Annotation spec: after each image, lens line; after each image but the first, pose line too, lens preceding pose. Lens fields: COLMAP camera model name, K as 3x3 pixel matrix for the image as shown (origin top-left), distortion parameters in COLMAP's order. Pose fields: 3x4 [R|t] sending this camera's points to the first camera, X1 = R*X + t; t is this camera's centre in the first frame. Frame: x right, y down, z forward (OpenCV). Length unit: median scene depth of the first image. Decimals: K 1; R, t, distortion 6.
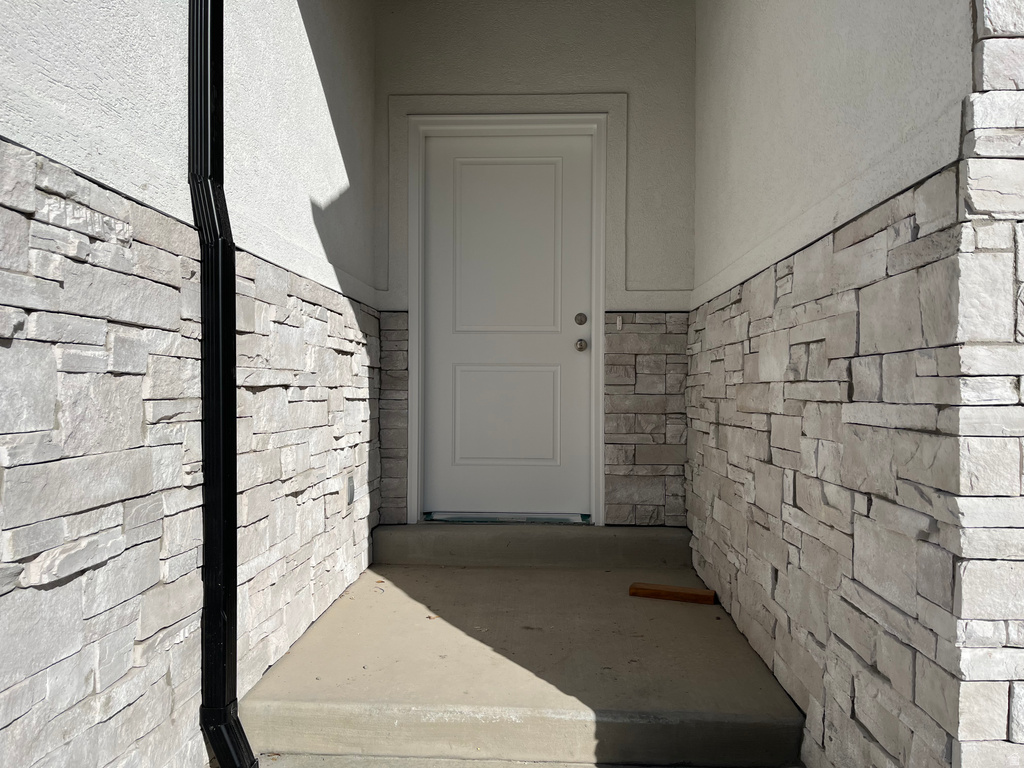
lens RADIAL K [[768.4, 0, 515.6], [0, 768.4, 384.9], [0, 0, 1]] dist [0.071471, -0.090730]
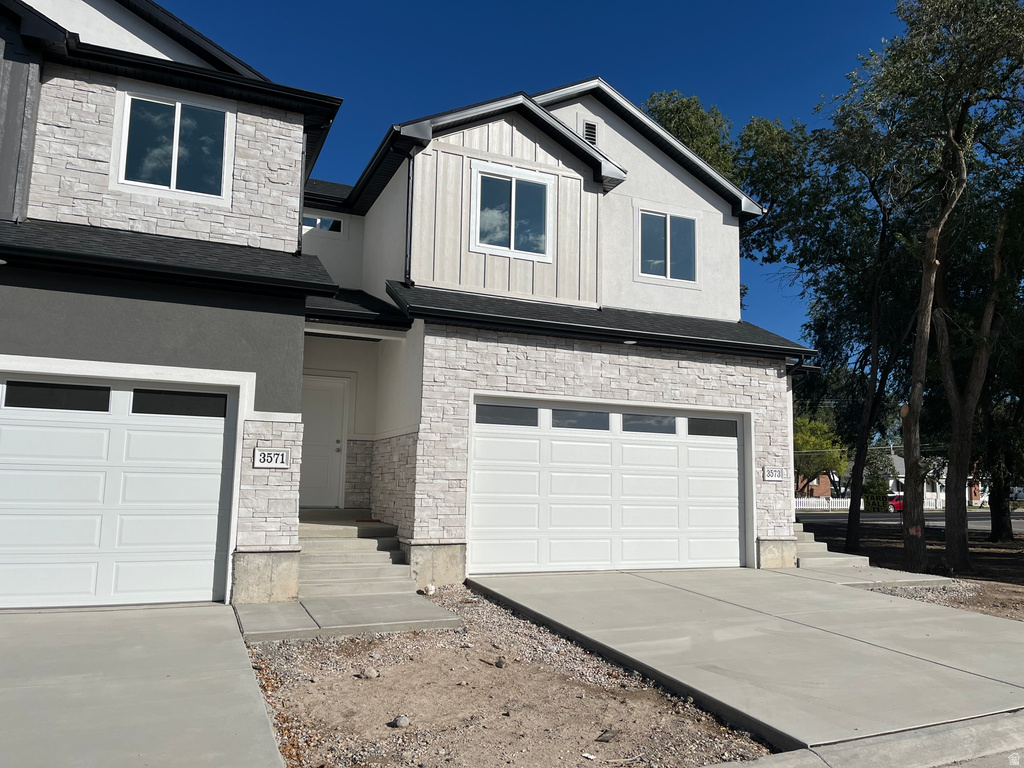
lens RADIAL K [[768.4, 0, 515.6], [0, 768.4, 384.9], [0, 0, 1]] dist [0.071471, -0.090730]
pose [[0.898374, 0.069831, 0.433644, -0.733962], [-0.016923, 0.992051, -0.124693, 0.071628], [-0.438905, 0.104683, 0.892415, -2.423804]]
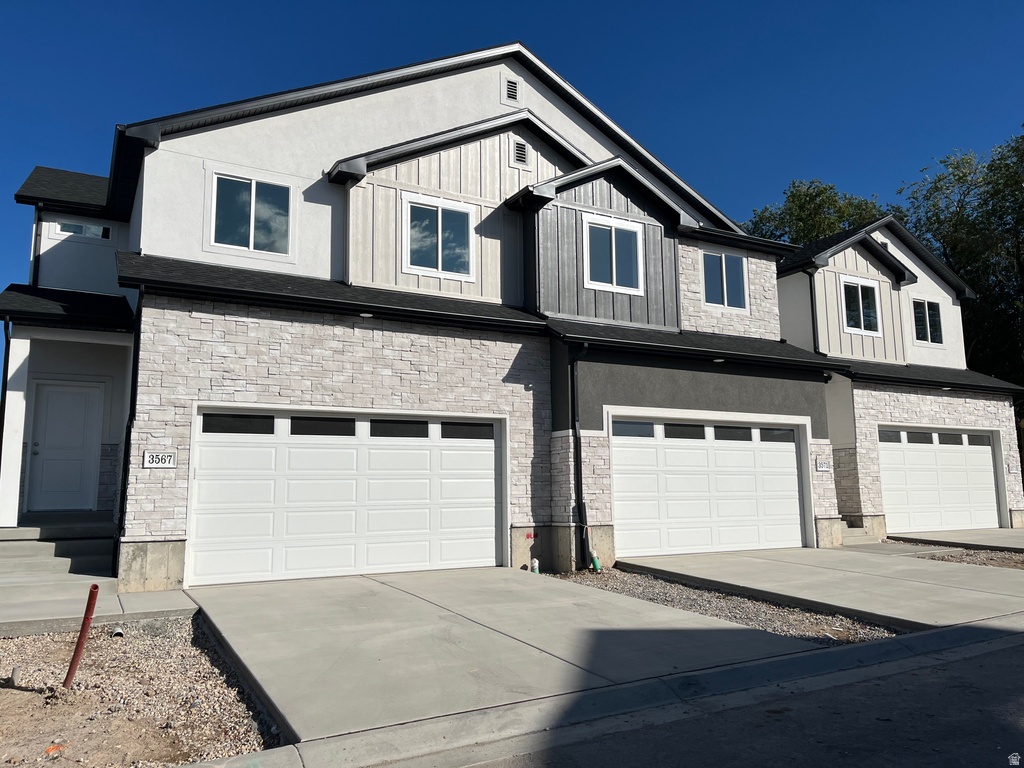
lens RADIAL K [[768.4, 0, 515.6], [0, 768.4, 384.9], [0, 0, 1]] dist [0.071471, -0.090730]
pose [[0.846916, 0.059453, 0.528393, -4.154304], [0.013123, 0.991090, -0.132548, 0.115346], [-0.531565, 0.119191, 0.838589, -2.636903]]
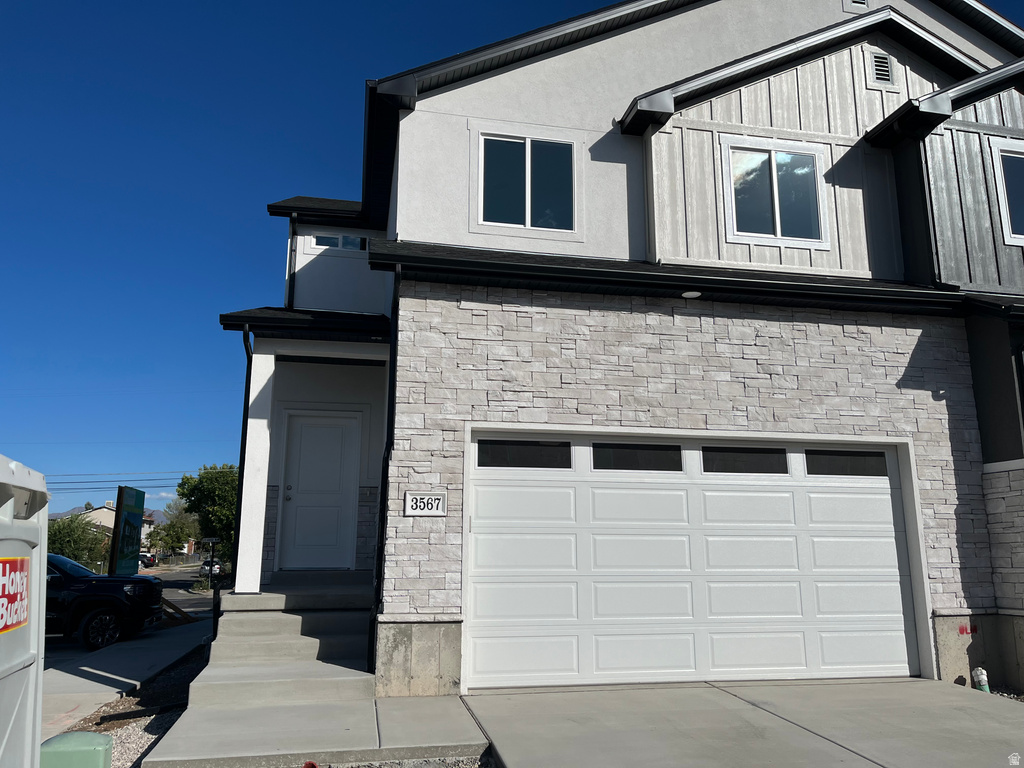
lens RADIAL K [[768.4, 0, 515.6], [0, 768.4, 384.9], [0, 0, 1]] dist [0.071471, -0.090730]
pose [[0.968485, 0.048330, 0.244337, -4.015324], [0.001675, 0.979707, -0.200429, 0.090316], [-0.249065, 0.194522, 0.948751, -1.544387]]
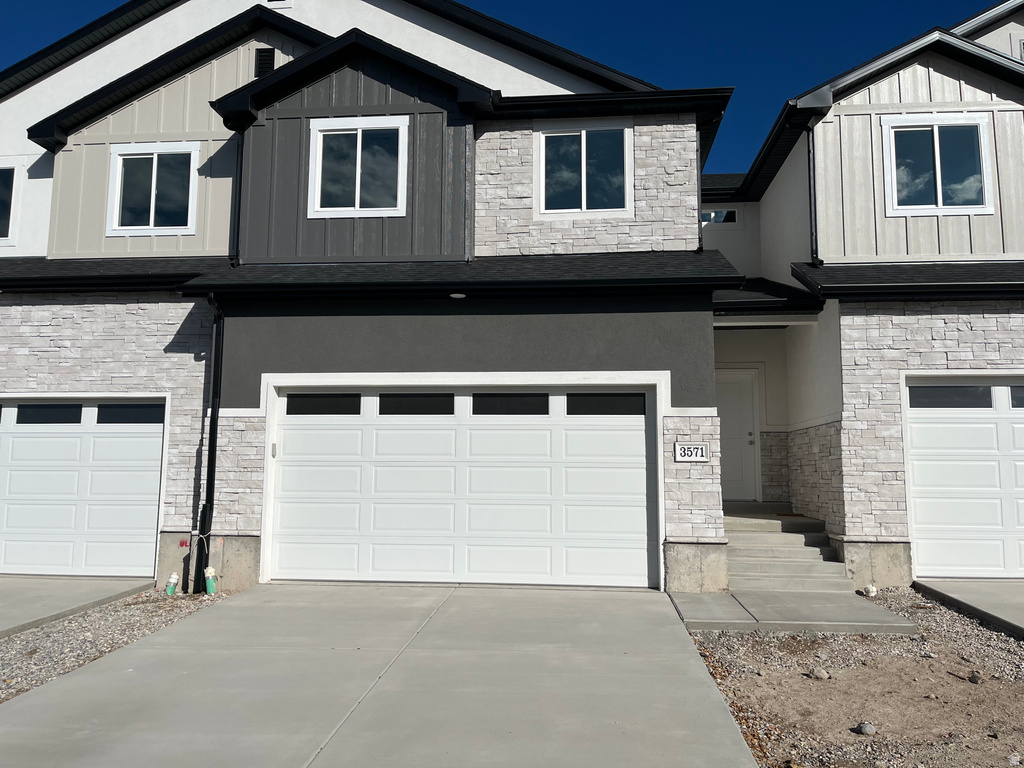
lens RADIAL K [[768.4, 0, 515.6], [0, 768.4, 384.9], [0, 0, 1]] dist [0.071471, -0.090730]
pose [[0.998715, -0.004178, -0.050501, -0.795131], [-0.001469, 0.993791, -0.111255, 0.071812], [0.050653, 0.111187, 0.992508, -2.425385]]
